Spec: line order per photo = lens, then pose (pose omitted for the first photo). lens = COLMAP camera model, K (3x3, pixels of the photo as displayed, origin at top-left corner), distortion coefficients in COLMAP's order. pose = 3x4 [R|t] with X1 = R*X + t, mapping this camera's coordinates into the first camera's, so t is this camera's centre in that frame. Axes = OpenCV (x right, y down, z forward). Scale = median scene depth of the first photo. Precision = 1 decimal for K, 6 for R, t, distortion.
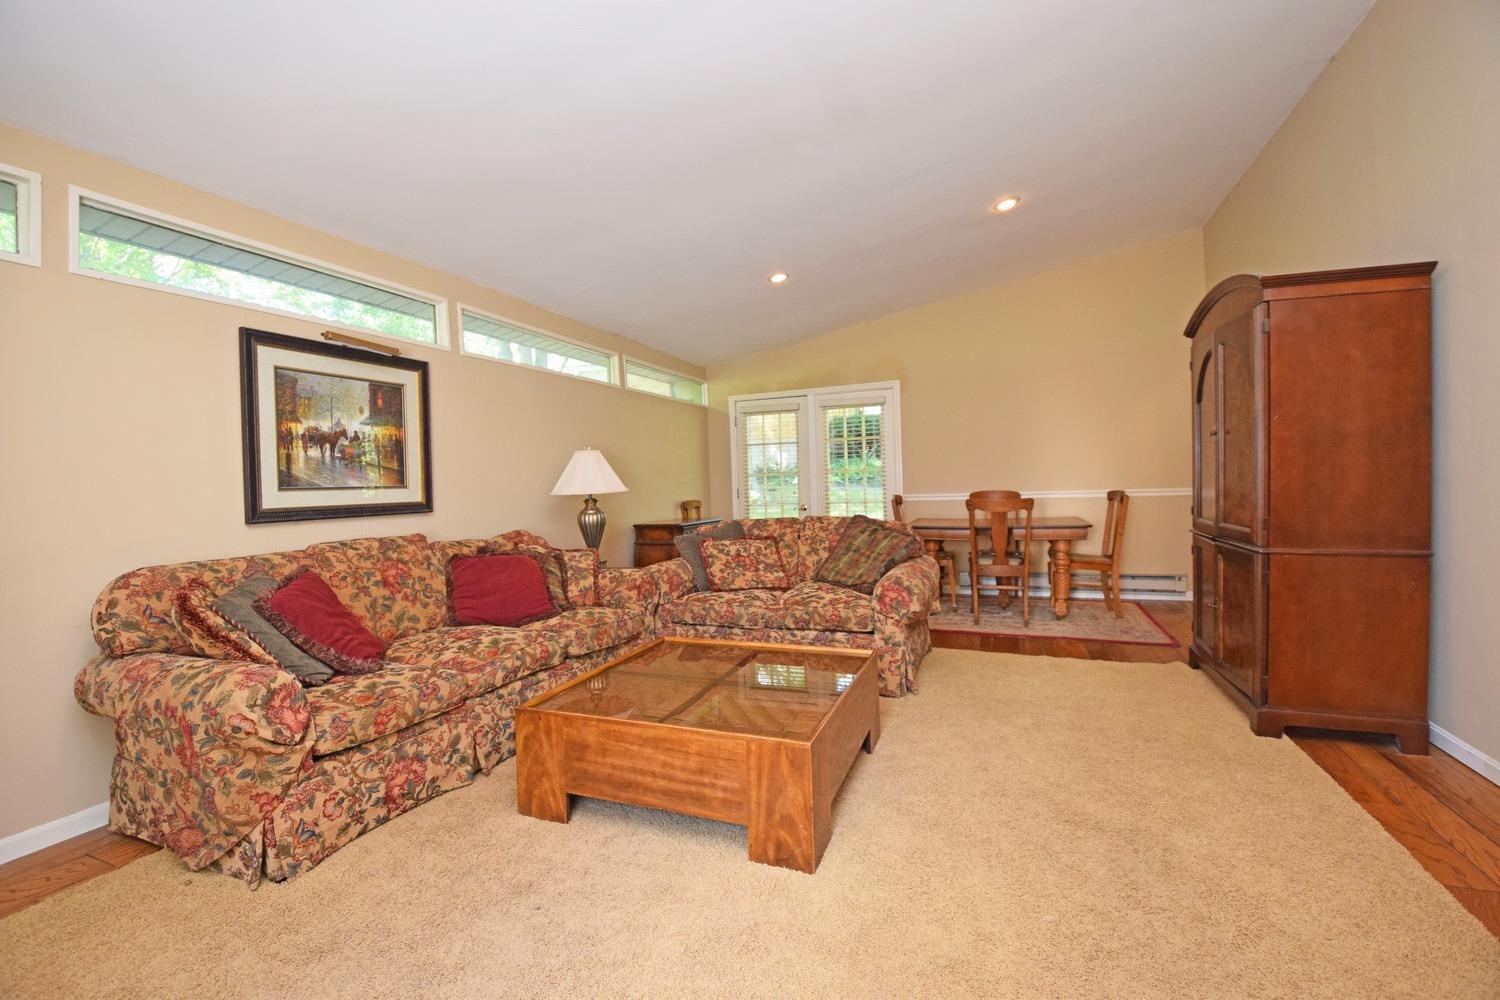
lens RADIAL K [[653.8, 0, 750.0], [0, 653.8, 500.0], [0, 0, 1]] dist [0.012957, -0.028506]
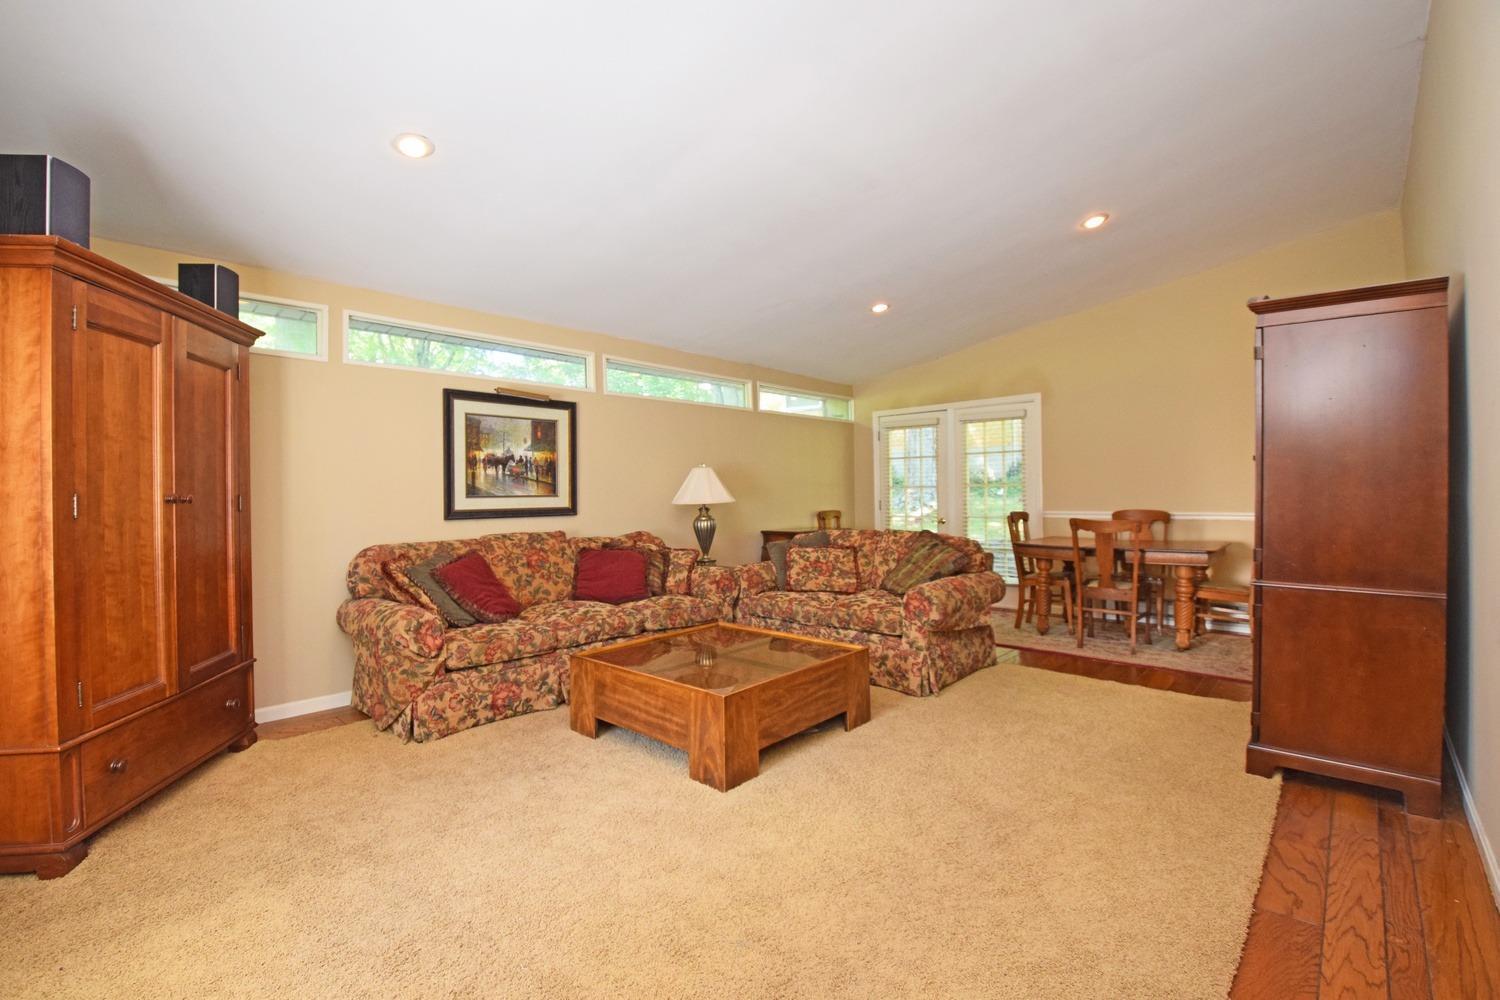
lens RADIAL K [[671.1, 0, 750.0], [0, 671.1, 500.0], [0, 0, 1]] dist [0.029852, -0.042798]
pose [[0.936612, 0.024338, -0.349521, 0.397922], [-0.027254, 0.999623, -0.003427, -0.021058], [0.349306, 0.012736, 0.936922, -0.191944]]
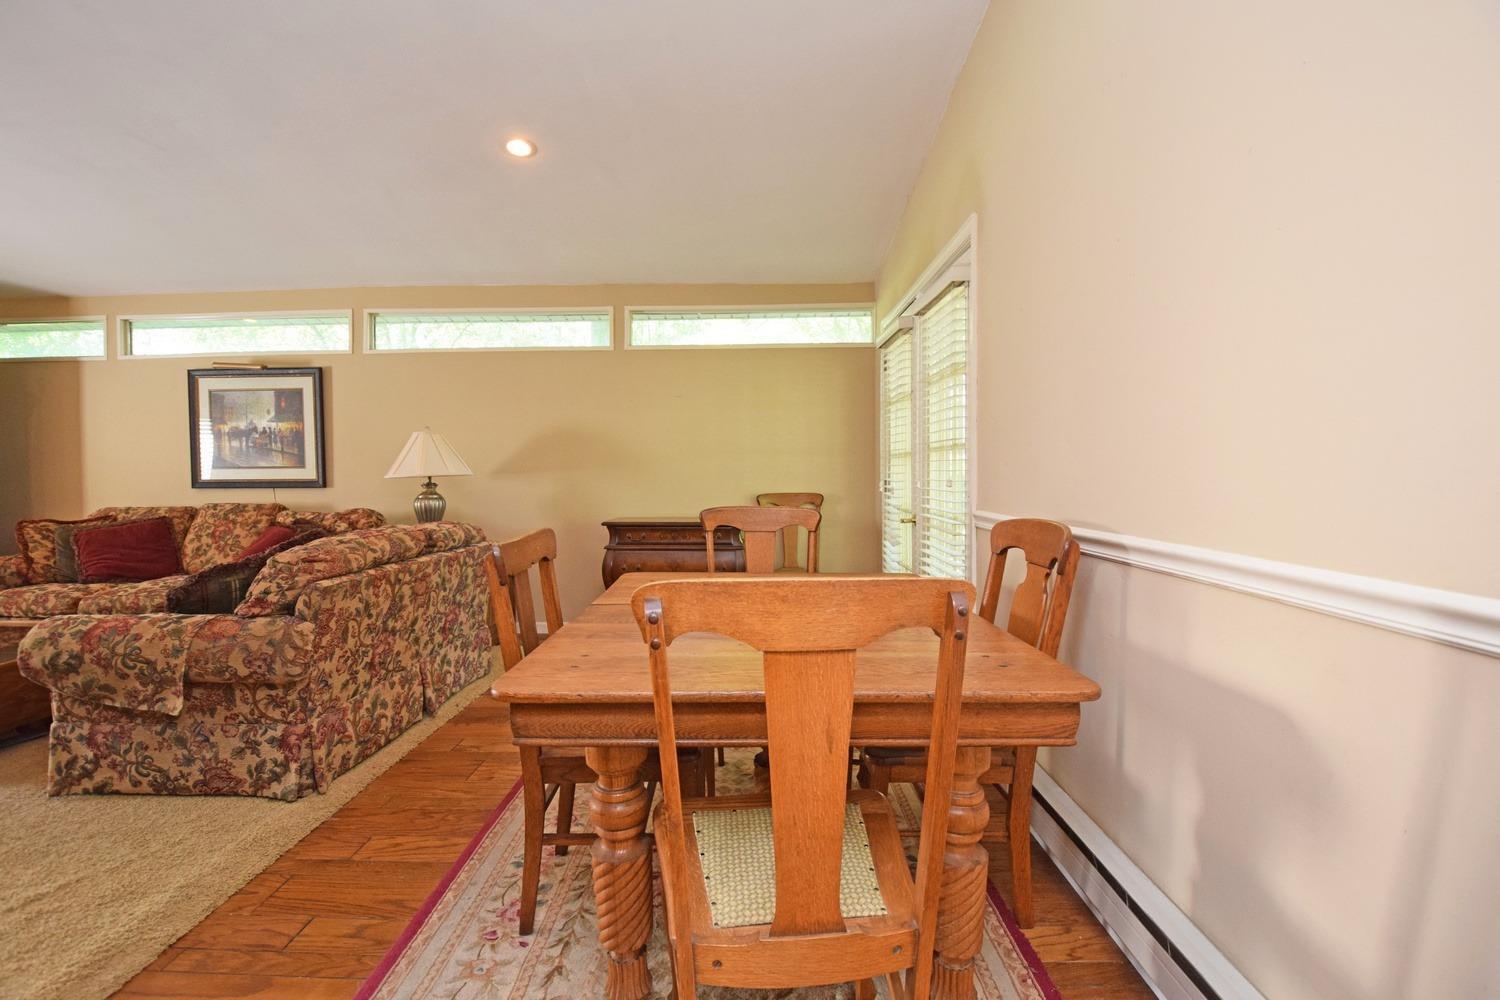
lens RADIAL K [[671.1, 0, 750.0], [0, 671.1, 500.0], [0, 0, 1]] dist [0.029852, -0.042798]
pose [[0.346133, 0.064759, -0.935948, 1.242579], [-0.029615, 0.997872, 0.058092, -0.070588], [0.937718, 0.007610, 0.347315, 1.632469]]
